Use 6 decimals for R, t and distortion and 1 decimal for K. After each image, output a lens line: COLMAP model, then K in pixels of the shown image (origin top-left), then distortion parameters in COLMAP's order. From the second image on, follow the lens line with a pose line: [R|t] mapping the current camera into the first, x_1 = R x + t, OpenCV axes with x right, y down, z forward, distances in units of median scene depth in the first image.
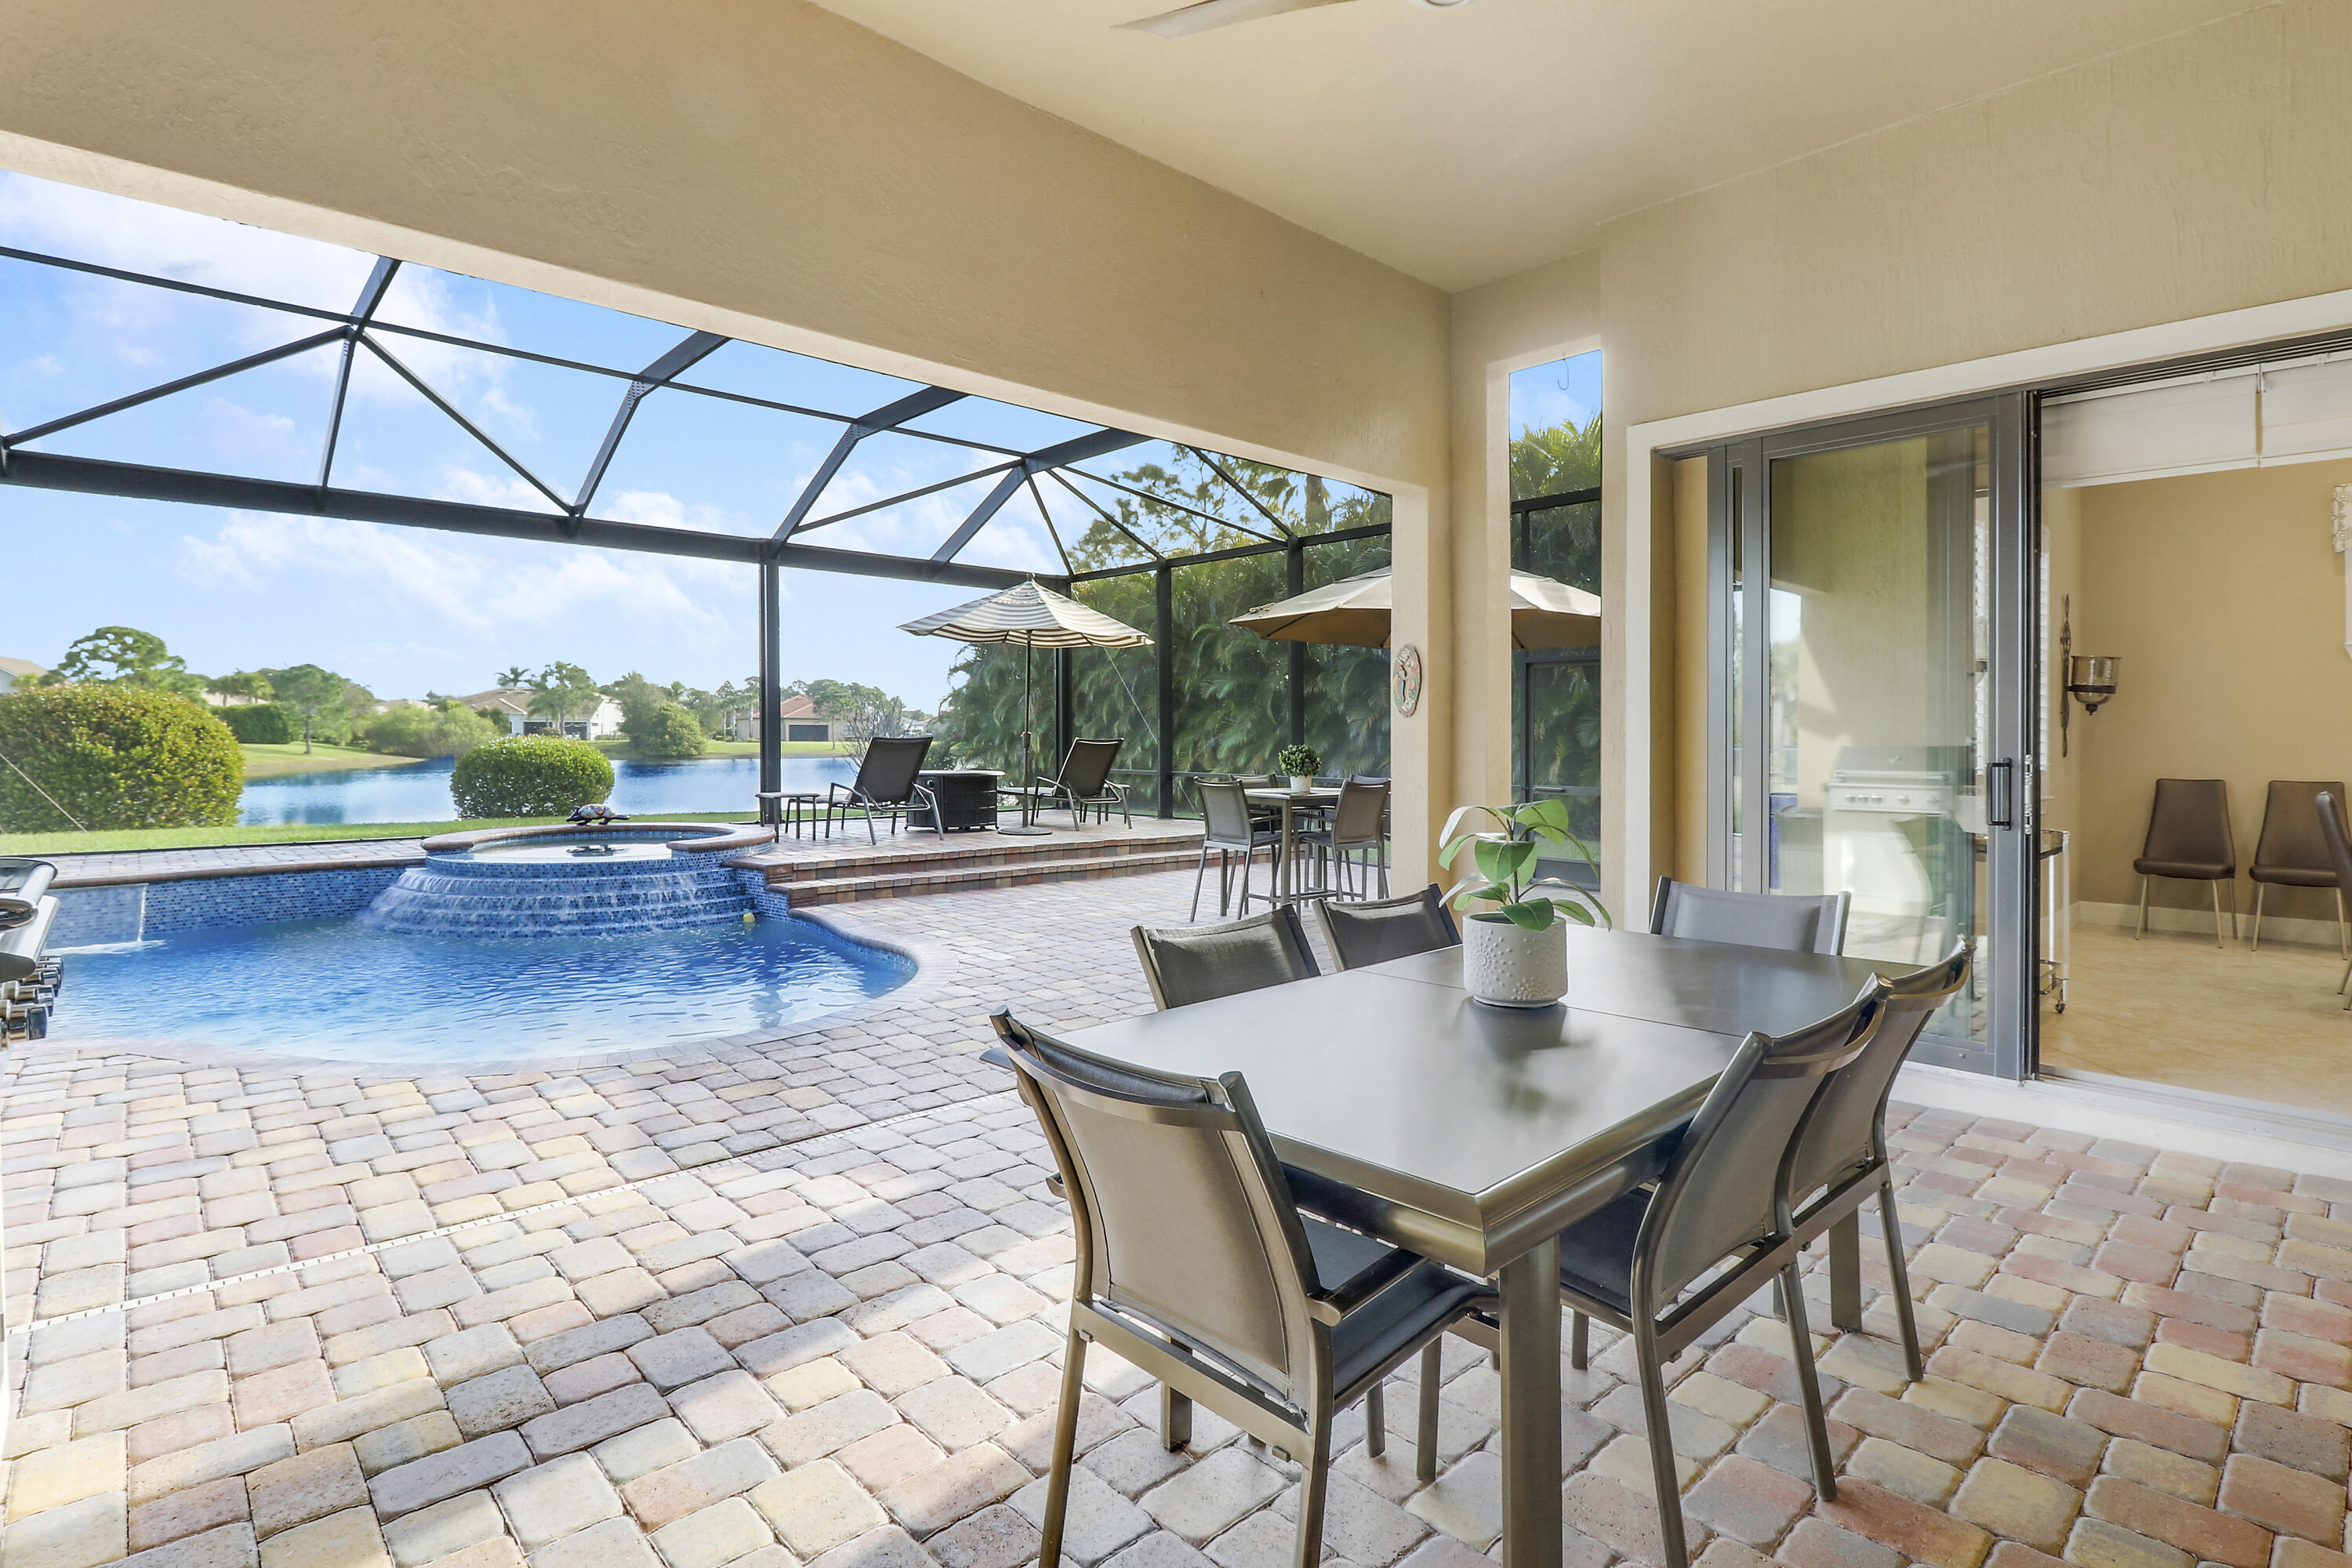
lens RADIAL K [[1141.1, 0, 1202.0], [0, 1141.1, 725.3], [0, 0, 1]] dist [-0.002062, -0.005176]
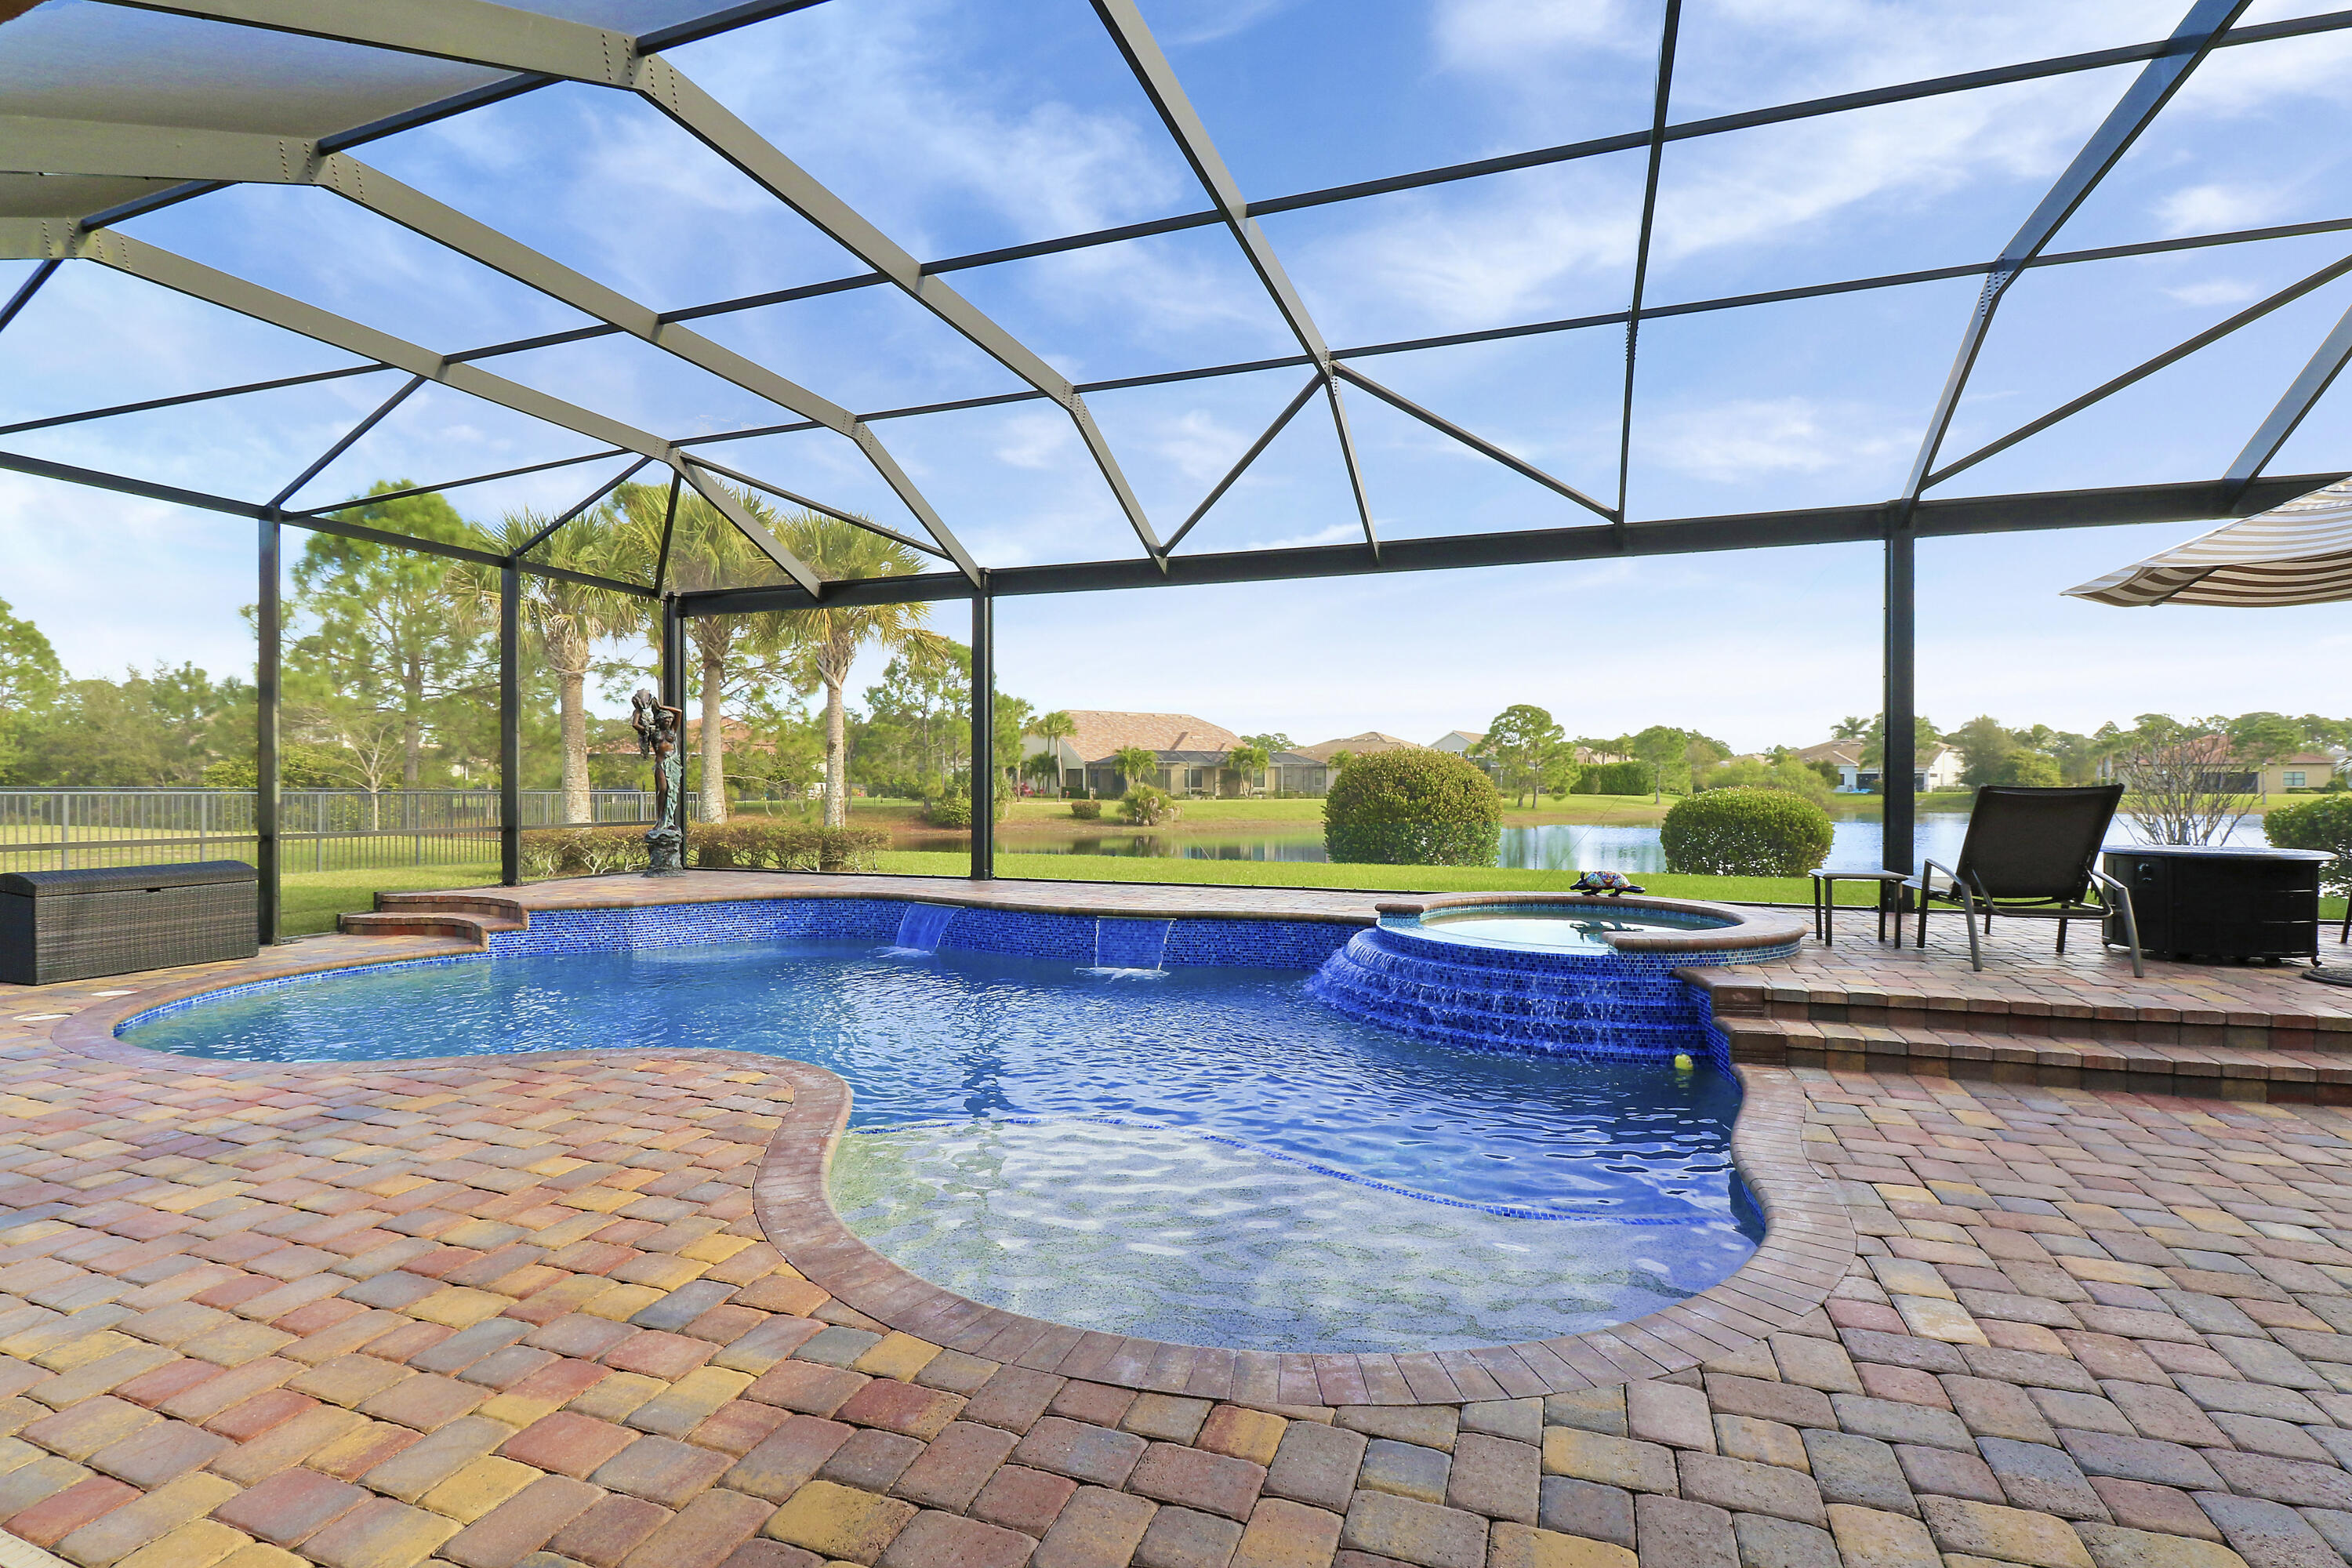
lens RADIAL K [[1112.3, 0, 1159.5], [0, 1112.3, 793.1], [0, 0, 1]] dist [-0.006462, -0.001682]
pose [[0.442507, 0.001500, -0.896764, 0.018871], [0.010963, 0.999915, 0.007083, 0.002966], [0.896698, -0.012965, 0.442453, 0.206121]]
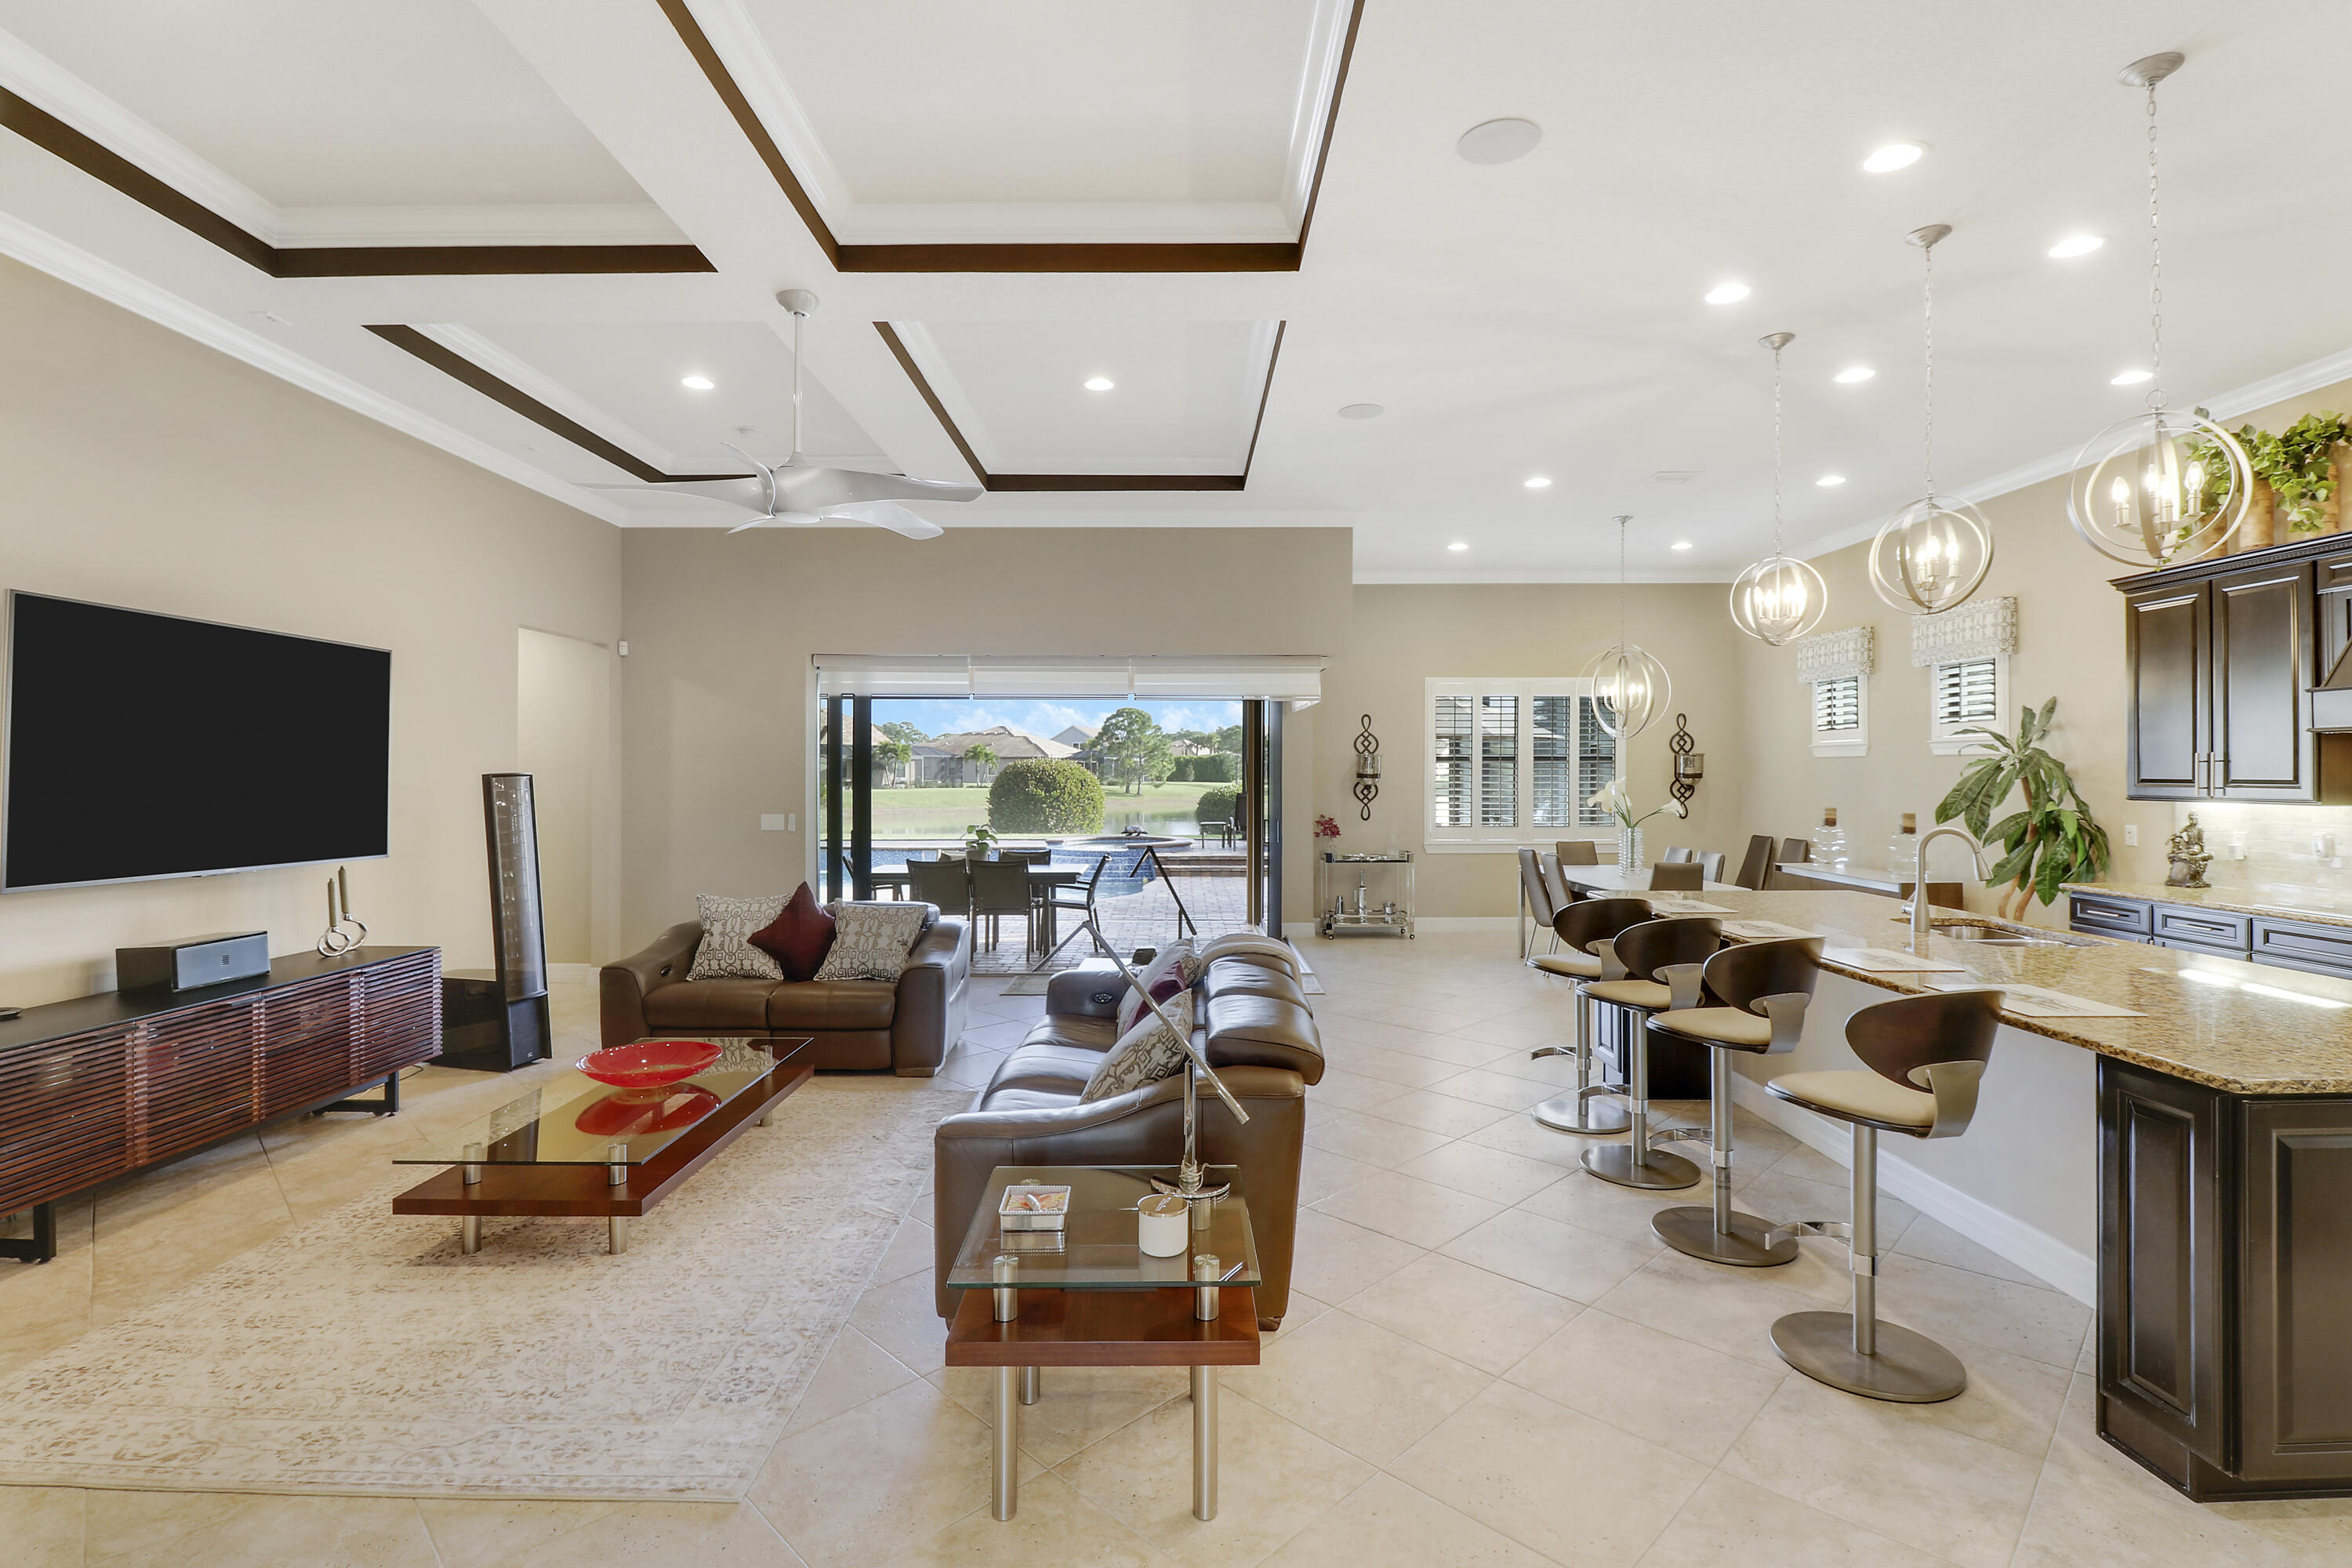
lens RADIAL K [[1107.4, 0, 1167.0], [0, 1107.4, 760.4], [0, 0, 1]] dist [0.000535, -0.006322]
pose [[0.718528, -0.015015, -0.695336, 0.480759], [0.015467, 0.999865, -0.005609, -0.018858], [0.695326, -0.006724, 0.718663, -0.199541]]
